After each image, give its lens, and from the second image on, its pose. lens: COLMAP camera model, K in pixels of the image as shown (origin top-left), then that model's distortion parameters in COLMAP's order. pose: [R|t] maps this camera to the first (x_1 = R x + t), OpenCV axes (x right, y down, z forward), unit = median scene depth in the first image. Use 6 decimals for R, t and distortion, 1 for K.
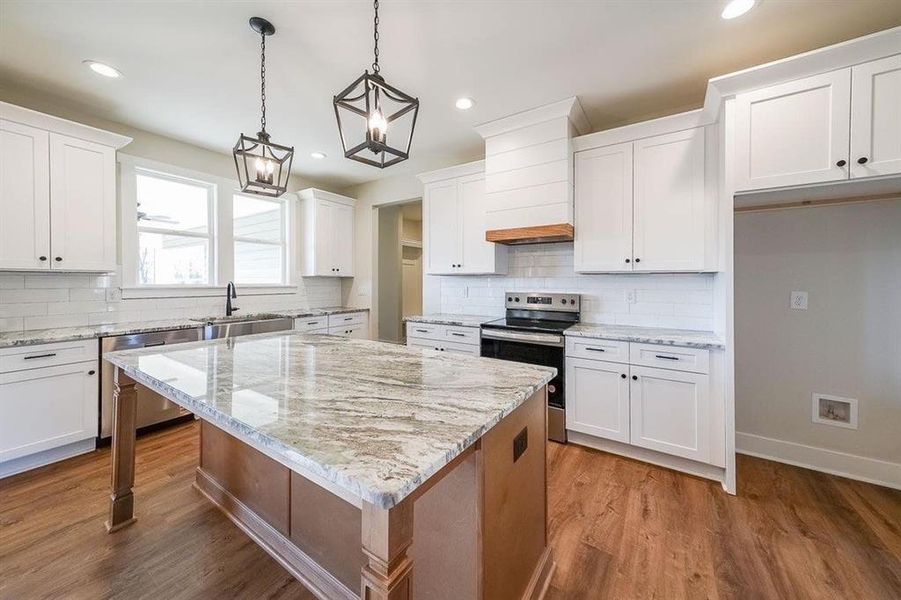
lens RADIAL K [[326.6, 0, 455.1], [0, 326.6, 283.3], [0, 0, 1]] dist [0.005257, 0.000131]
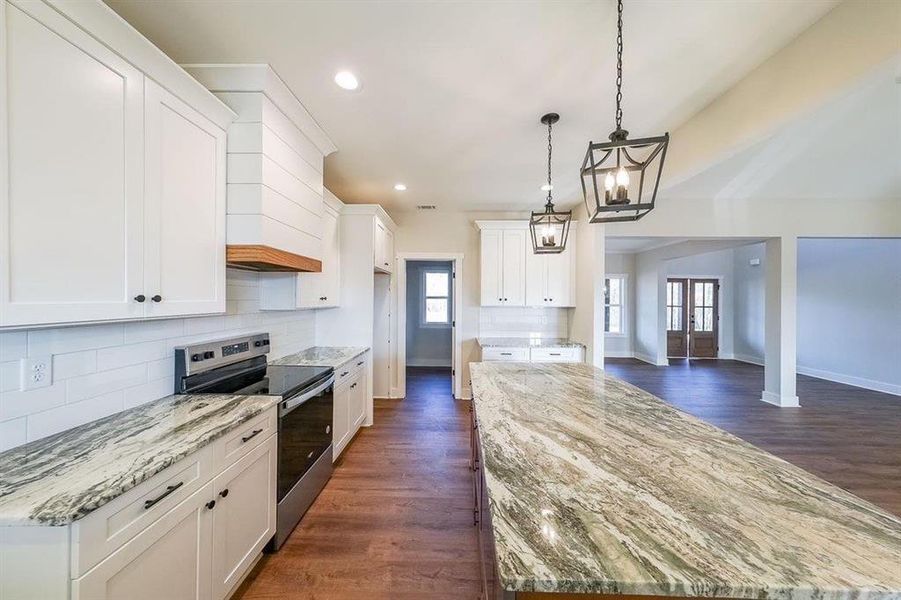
lens RADIAL K [[304.1, 0, 450.5], [0, 304.1, 300.0], [0, 0, 1]] dist [0.008530, -0.000059]
pose [[-0.533442, -0.010125, 0.845776, -0.564310], [-0.001868, 0.999940, 0.010793, -0.063215], [-0.845834, 0.004177, -0.533429, 0.981927]]
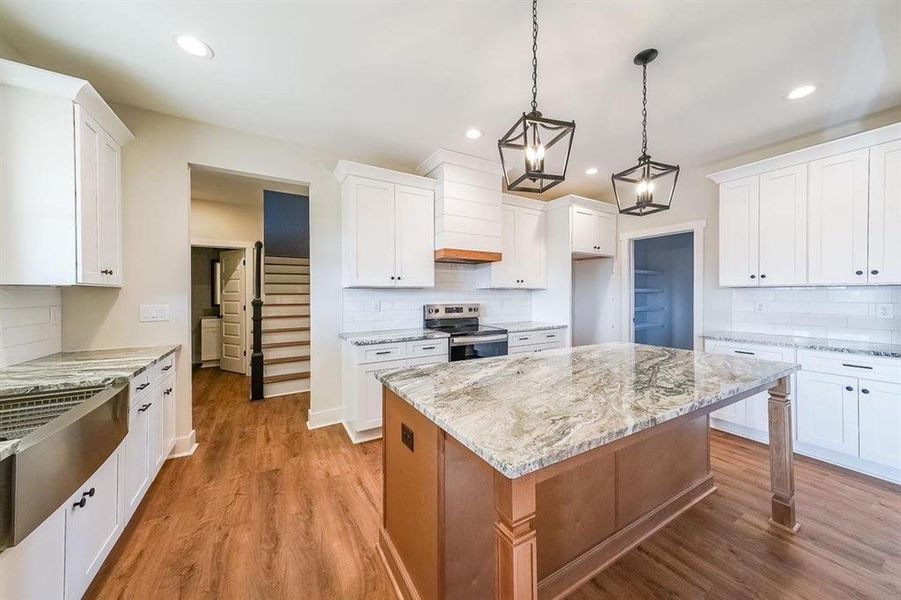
lens RADIAL K [[316.4, 0, 450.5], [0, 316.4, 300.0], [0, 0, 1]] dist [0.006327, 0.000045]
pose [[0.435818, -0.021154, 0.899786, -0.824969], [0.008195, 0.999776, 0.019536, -0.008742], [-0.899997, -0.001140, 0.435894, 0.511160]]
